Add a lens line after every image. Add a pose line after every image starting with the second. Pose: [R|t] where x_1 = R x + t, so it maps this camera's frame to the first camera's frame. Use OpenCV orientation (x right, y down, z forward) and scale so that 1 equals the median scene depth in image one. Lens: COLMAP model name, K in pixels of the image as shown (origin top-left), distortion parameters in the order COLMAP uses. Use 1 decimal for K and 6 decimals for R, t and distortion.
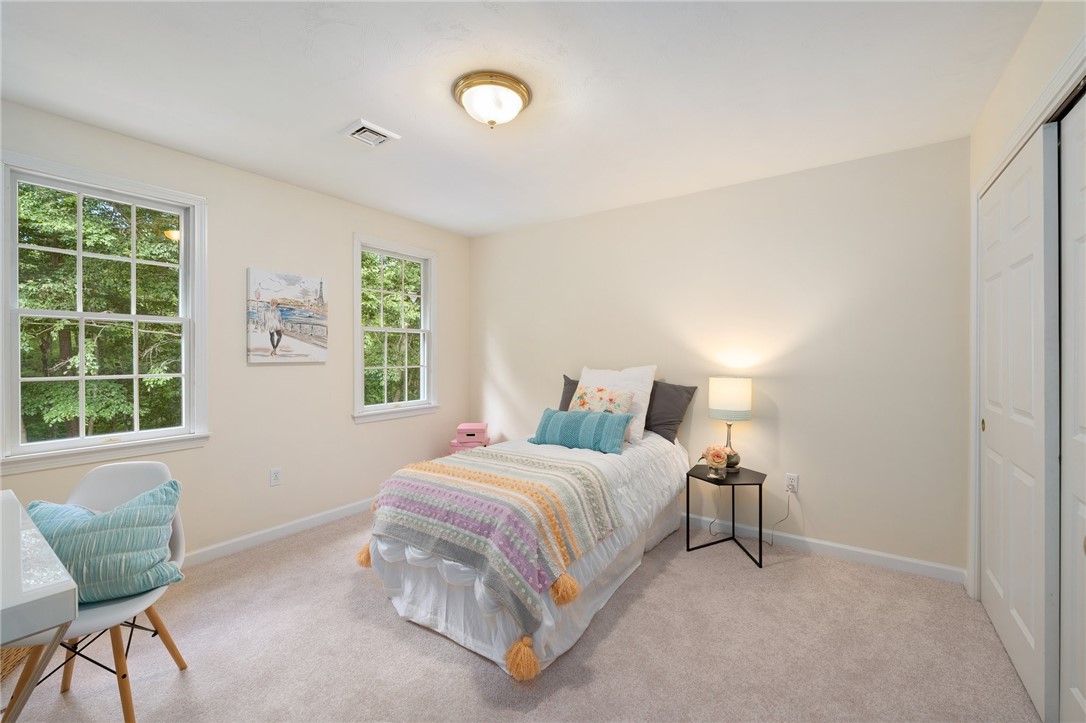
lens RADIAL K [[447.4, 0, 544.0], [0, 447.4, 362.6], [0, 0, 1]] dist [0.002655, 0.000397]
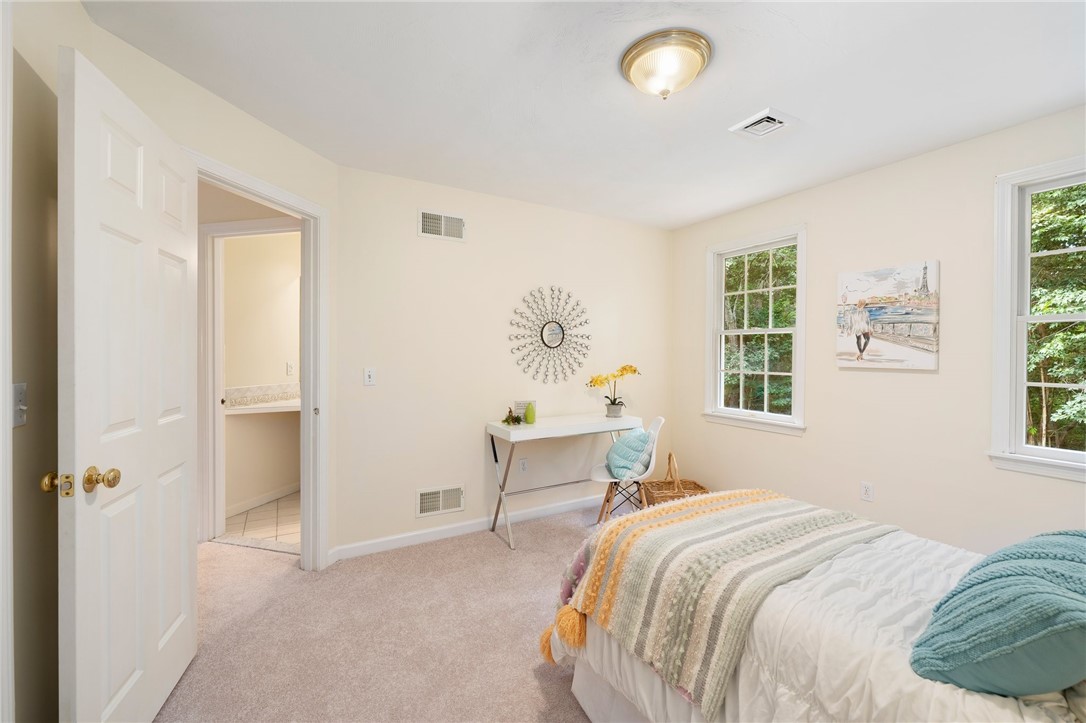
lens RADIAL K [[447.4, 0, 547.6], [0, 447.4, 367.5], [0, 0, 1]] dist [0.002655, 0.000397]
pose [[-0.393180, 0.024022, -0.919148, 0.523357], [-0.029508, 0.998814, 0.038726, -0.016954], [0.918988, 0.042348, -0.392005, 0.766846]]
